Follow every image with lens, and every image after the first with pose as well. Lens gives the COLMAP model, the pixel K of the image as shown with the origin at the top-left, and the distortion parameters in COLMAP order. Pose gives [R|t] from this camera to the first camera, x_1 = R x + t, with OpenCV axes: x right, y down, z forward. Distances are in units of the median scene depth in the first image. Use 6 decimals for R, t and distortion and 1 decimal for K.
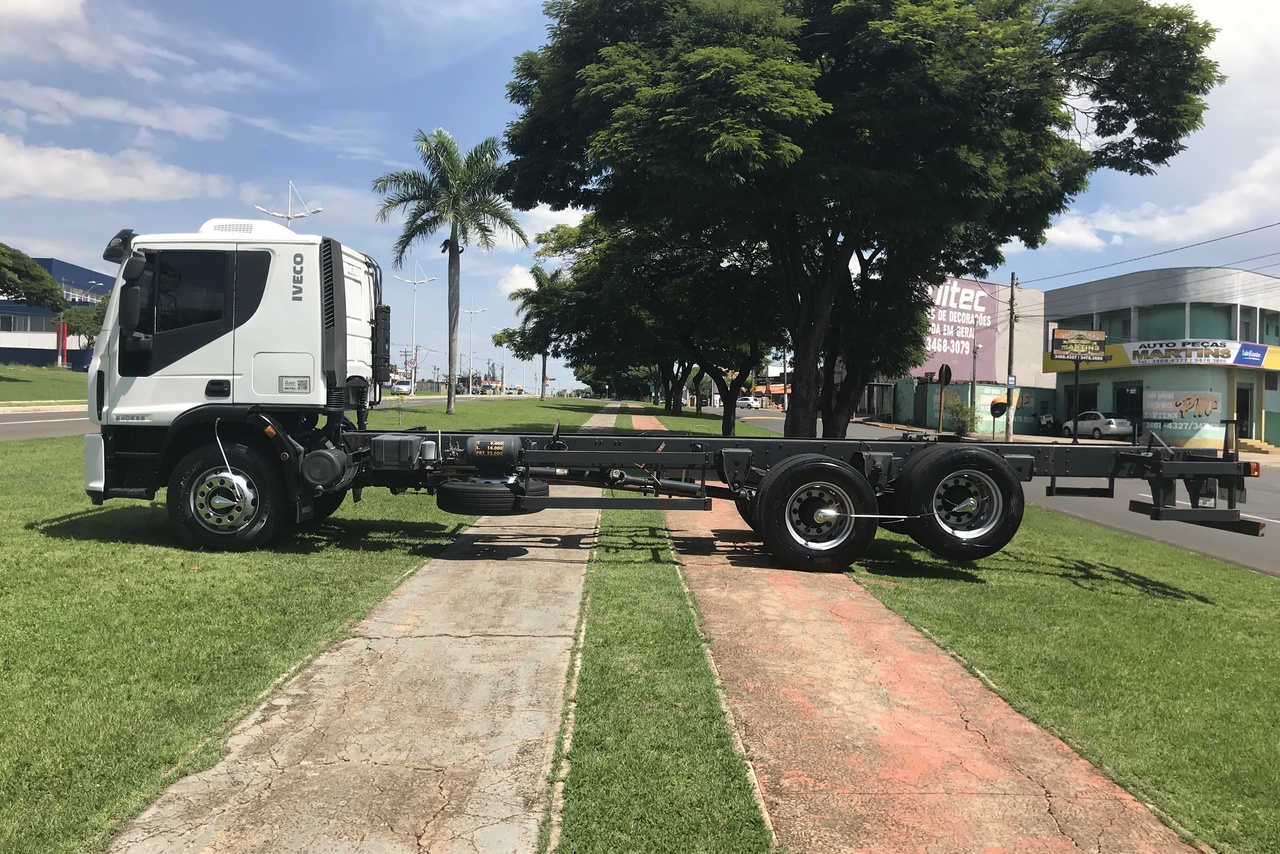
lens RADIAL K [[1066.3, 0, 626.4], [0, 1066.3, 425.9], [0, 0, 1]] dist [0.007625, -0.010182]
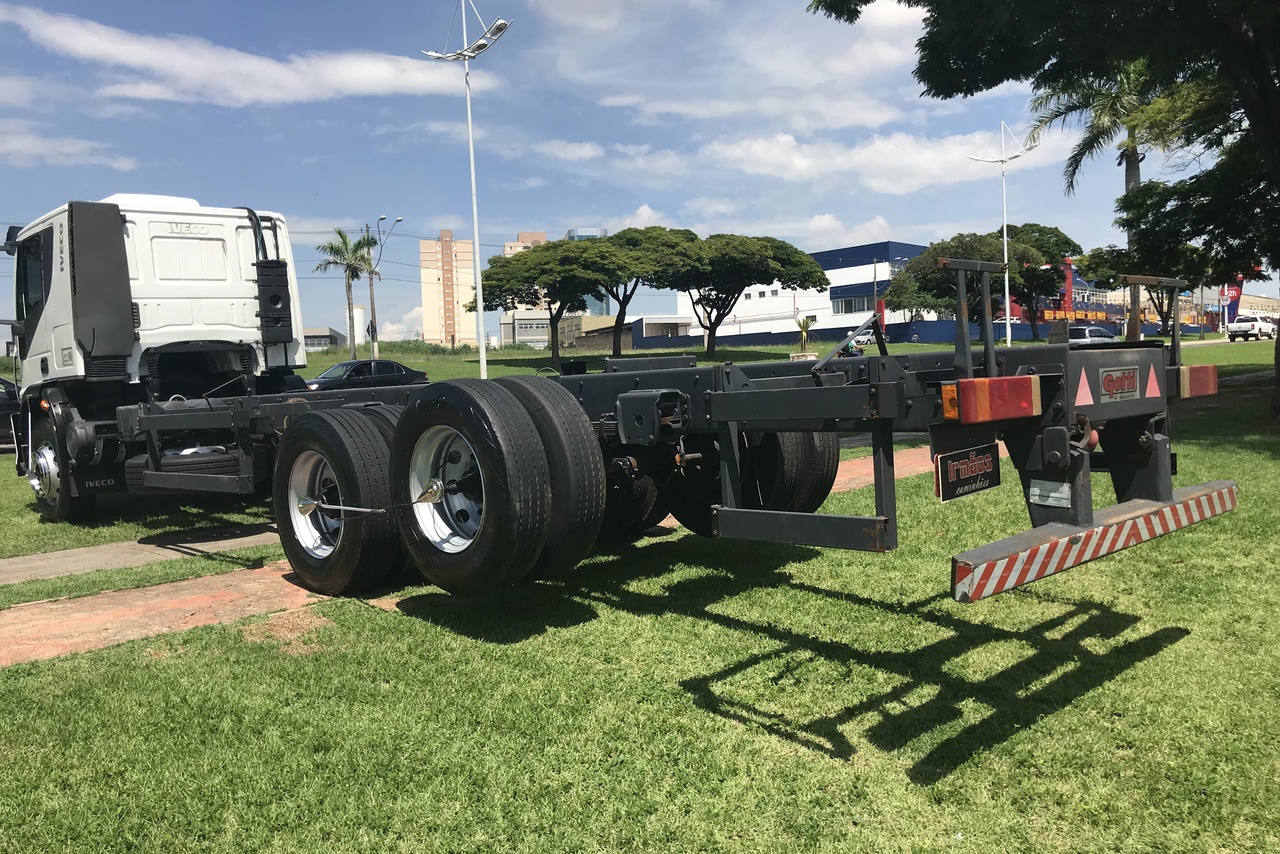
lens RADIAL K [[1066.3, 0, 626.4], [0, 1066.3, 425.9], [0, 0, 1]] dist [0.007625, -0.010182]
pose [[0.685410, -0.027169, -0.727650, 0.160467], [0.052218, 0.998565, 0.011903, 0.008277], [0.726282, -0.046155, 0.685845, 0.147918]]
